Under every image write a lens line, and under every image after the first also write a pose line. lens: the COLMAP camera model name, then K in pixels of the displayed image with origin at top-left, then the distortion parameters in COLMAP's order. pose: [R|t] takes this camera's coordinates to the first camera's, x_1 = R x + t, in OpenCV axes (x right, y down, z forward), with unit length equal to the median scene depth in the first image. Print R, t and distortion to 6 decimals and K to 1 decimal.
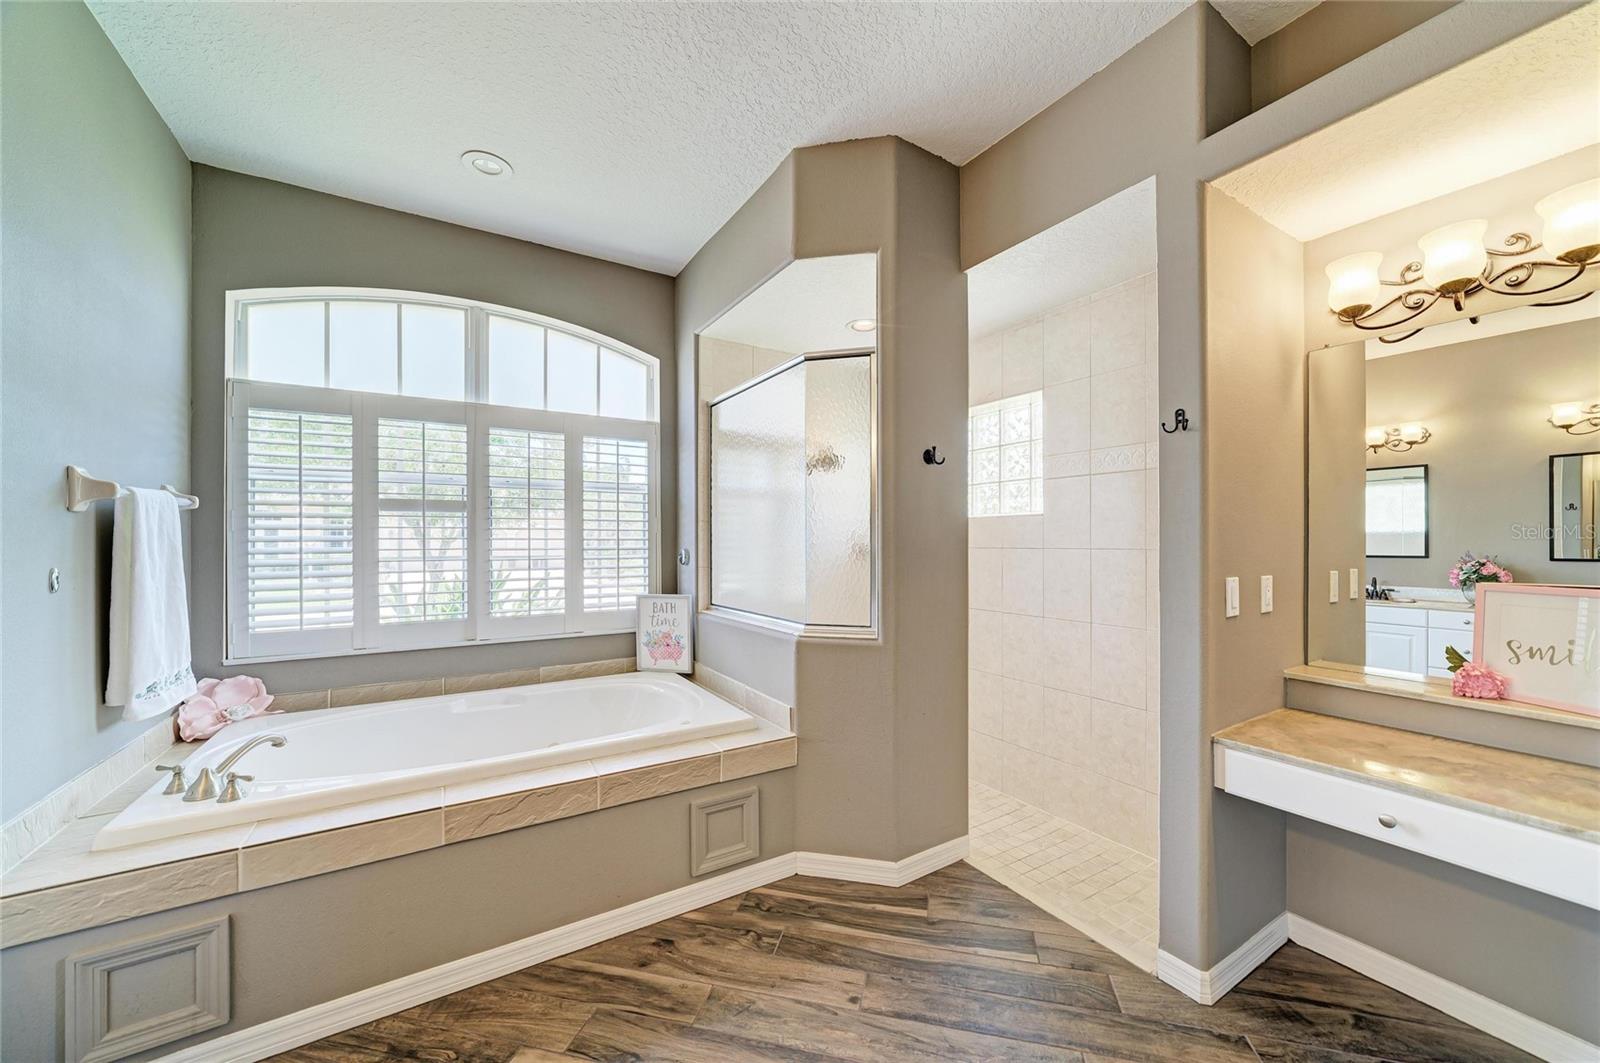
lens RADIAL K [[594.2, 0, 805.6], [0, 594.2, 536.3], [0, 0, 1]] dist [-0.007787, 0.001637]
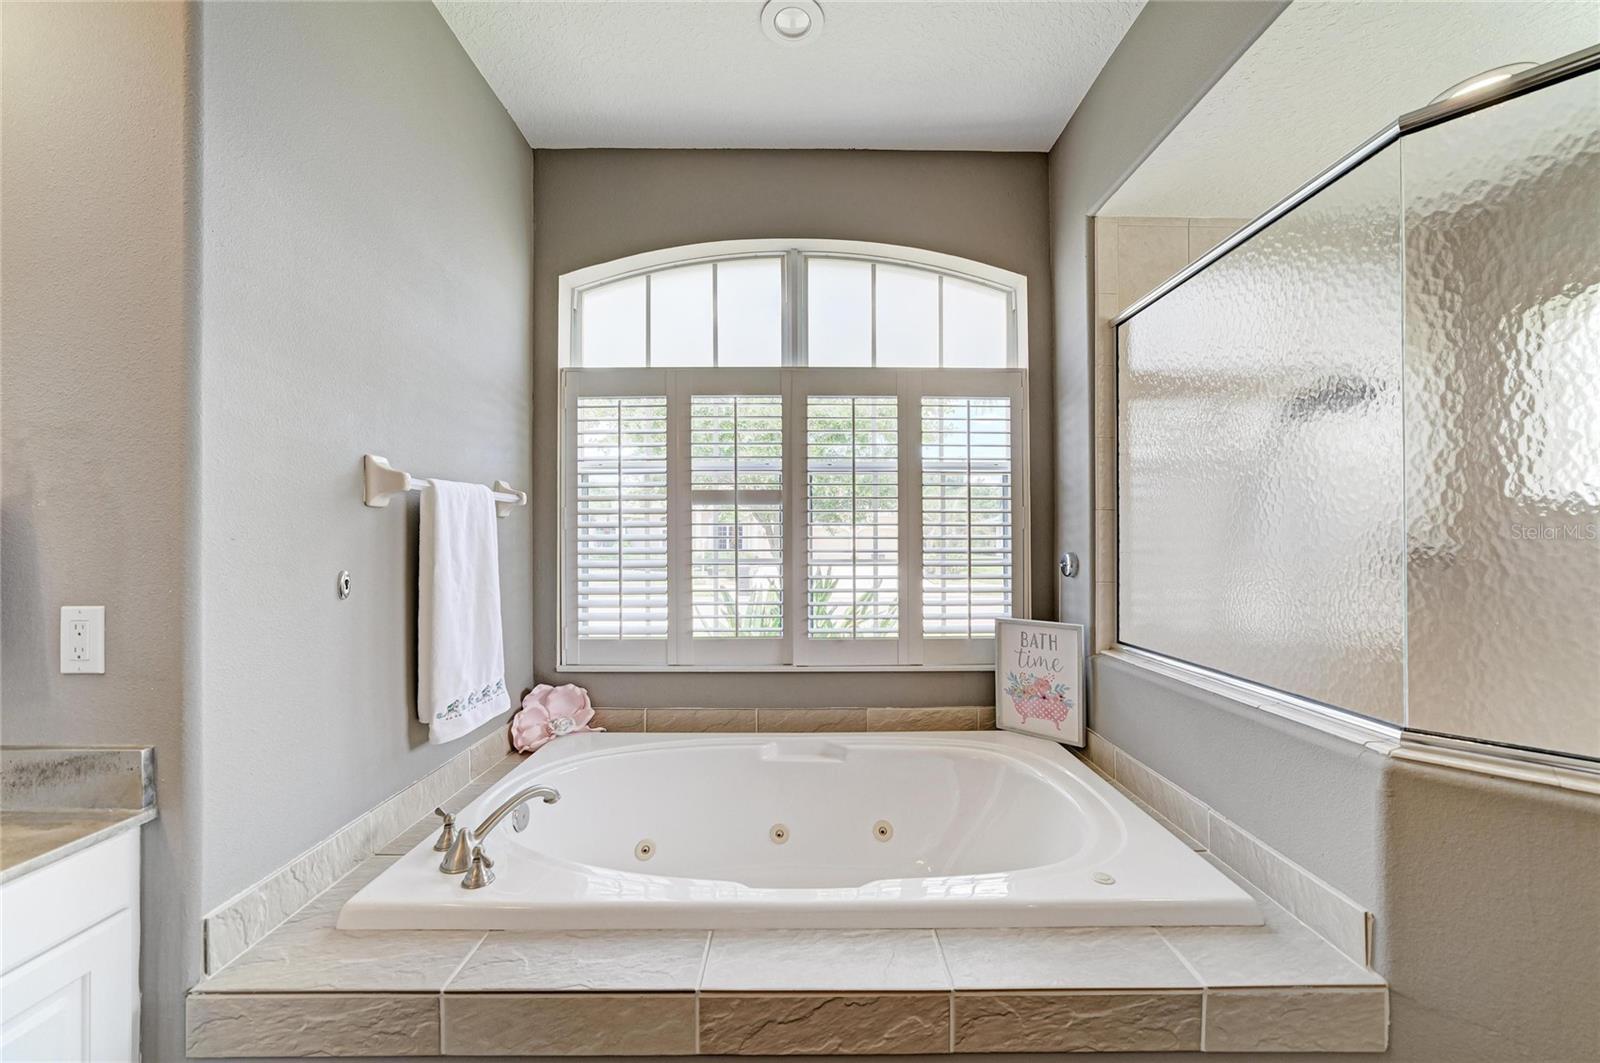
lens RADIAL K [[594.2, 0, 801.0], [0, 594.2, 535.2], [0, 0, 1]] dist [-0.007787, 0.001637]
pose [[0.849871, -0.002461, -0.526985, -0.134040], [0.002469, 0.999997, -0.000688, 0.001875], [0.526985, -0.000716, 0.849874, 0.348358]]
